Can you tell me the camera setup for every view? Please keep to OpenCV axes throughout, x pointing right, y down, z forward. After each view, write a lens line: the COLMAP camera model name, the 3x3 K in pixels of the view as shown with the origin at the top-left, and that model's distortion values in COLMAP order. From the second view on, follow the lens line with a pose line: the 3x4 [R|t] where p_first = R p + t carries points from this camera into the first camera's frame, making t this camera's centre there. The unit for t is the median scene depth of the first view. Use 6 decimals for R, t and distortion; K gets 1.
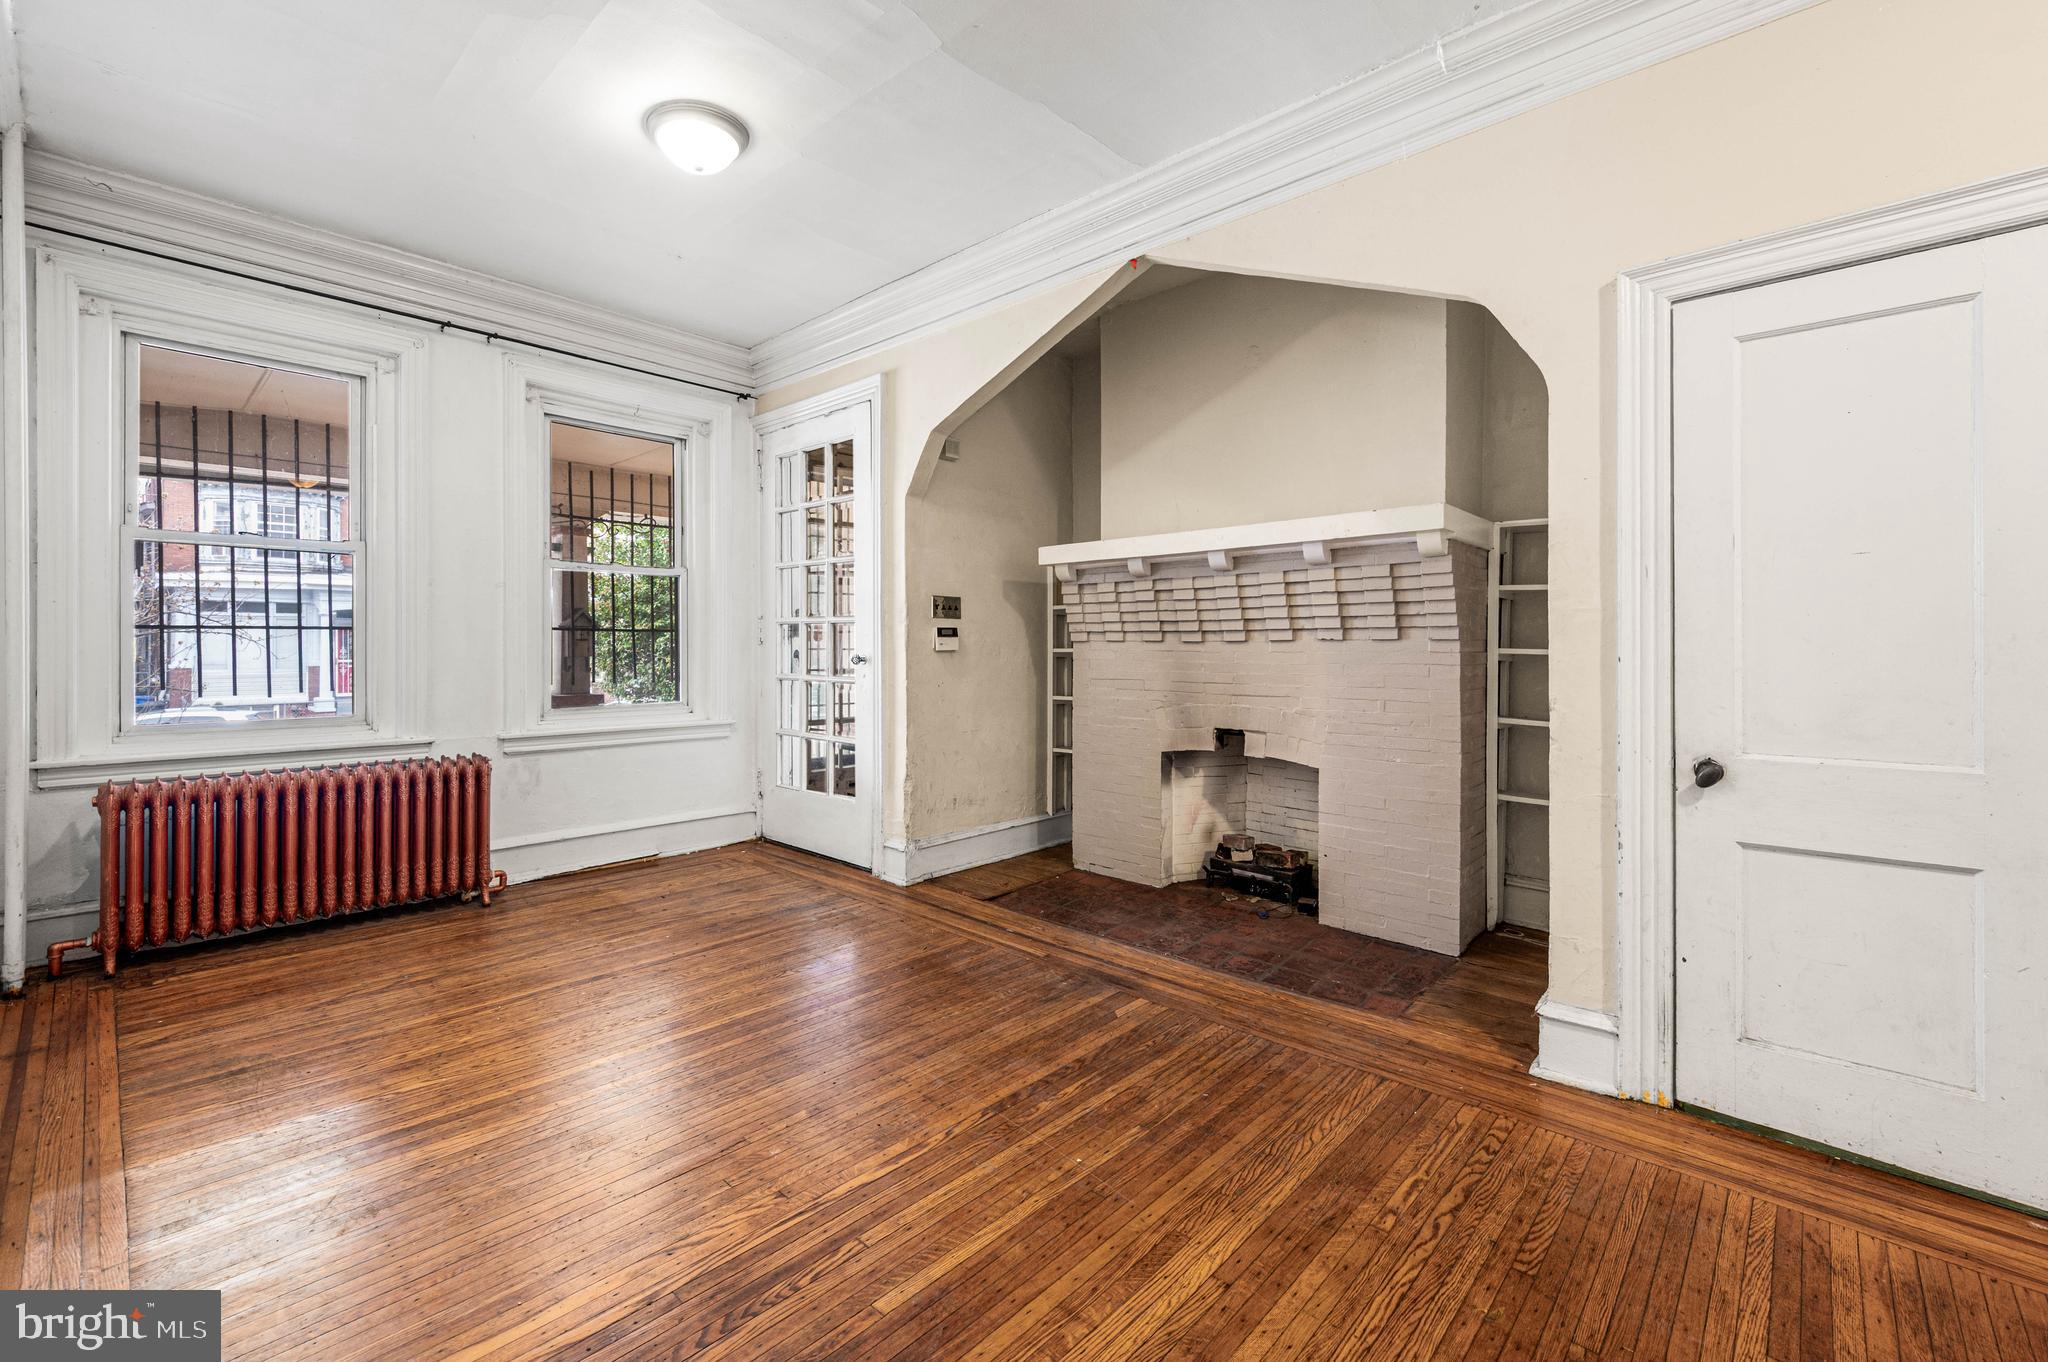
lens RADIAL K [[866.2, 0, 952.4], [0, 866.2, 652.7], [0, 0, 1]] dist [-0.002540, -0.000070]
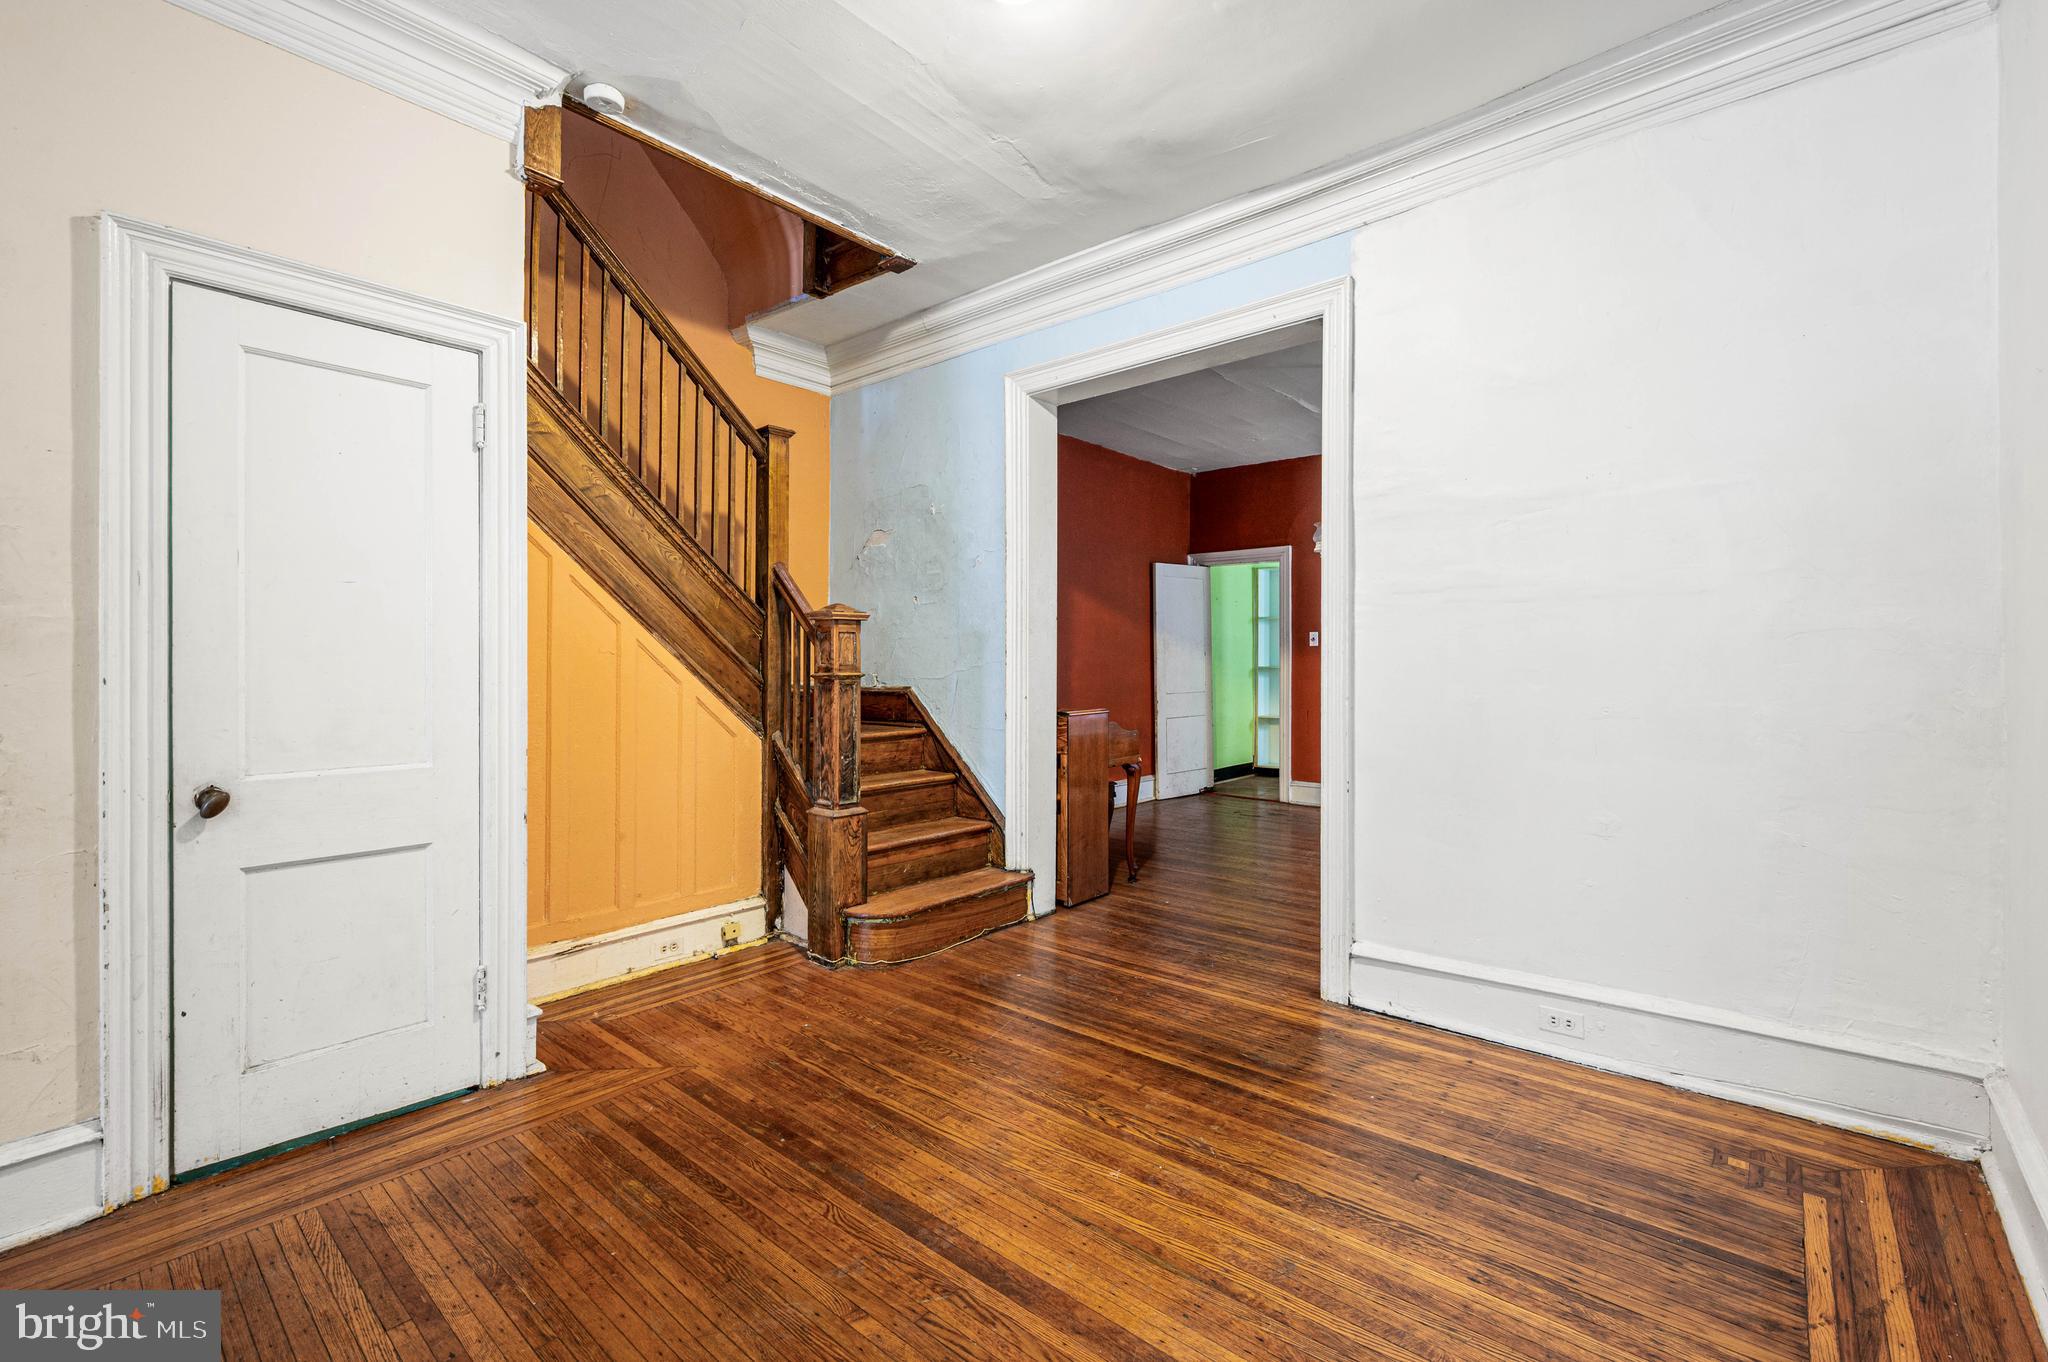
lens RADIAL K [[880.6, 0, 1026.4], [0, 880.6, 667.6], [0, 0, 1]] dist [-0.000420, -0.000144]
pose [[-0.074295, -0.000761, 0.997236, -0.133988], [0.006232, 0.999980, 0.001228, -0.000872], [-0.997217, 0.006306, -0.074288, 0.194581]]
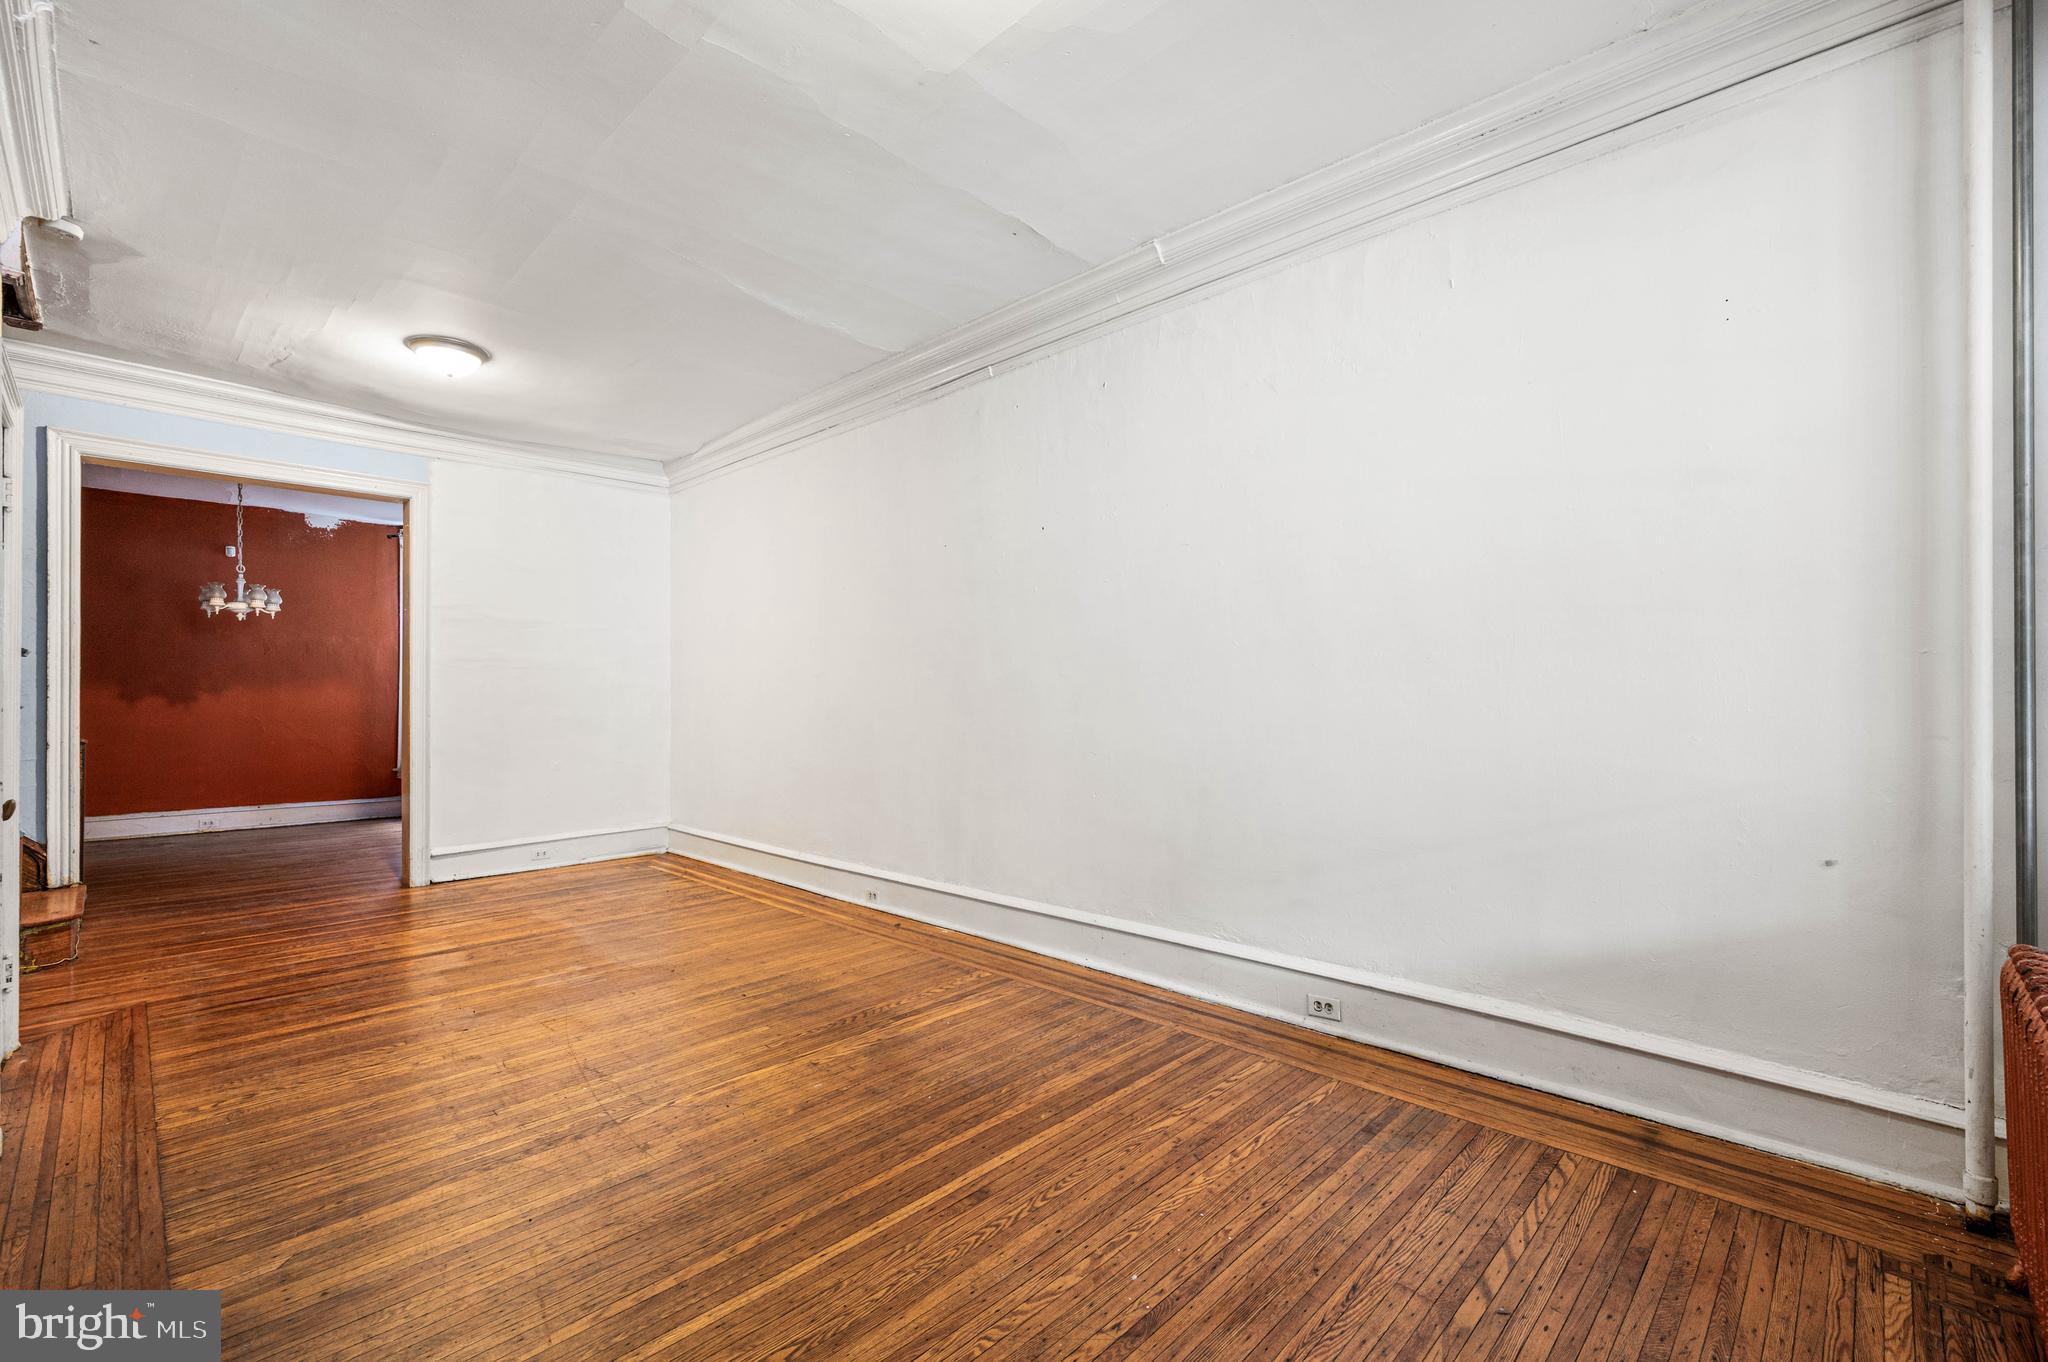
lens RADIAL K [[875.7, 0, 1029.0], [0, 875.7, 691.9], [0, 0, 1]] dist [0.000300, 0.000032]
pose [[-0.999801, 0.002434, -0.019801, -0.462341], [0.002409, 0.999996, 0.001238, -0.012958], [0.019804, 0.001190, -0.999803, 2.157787]]
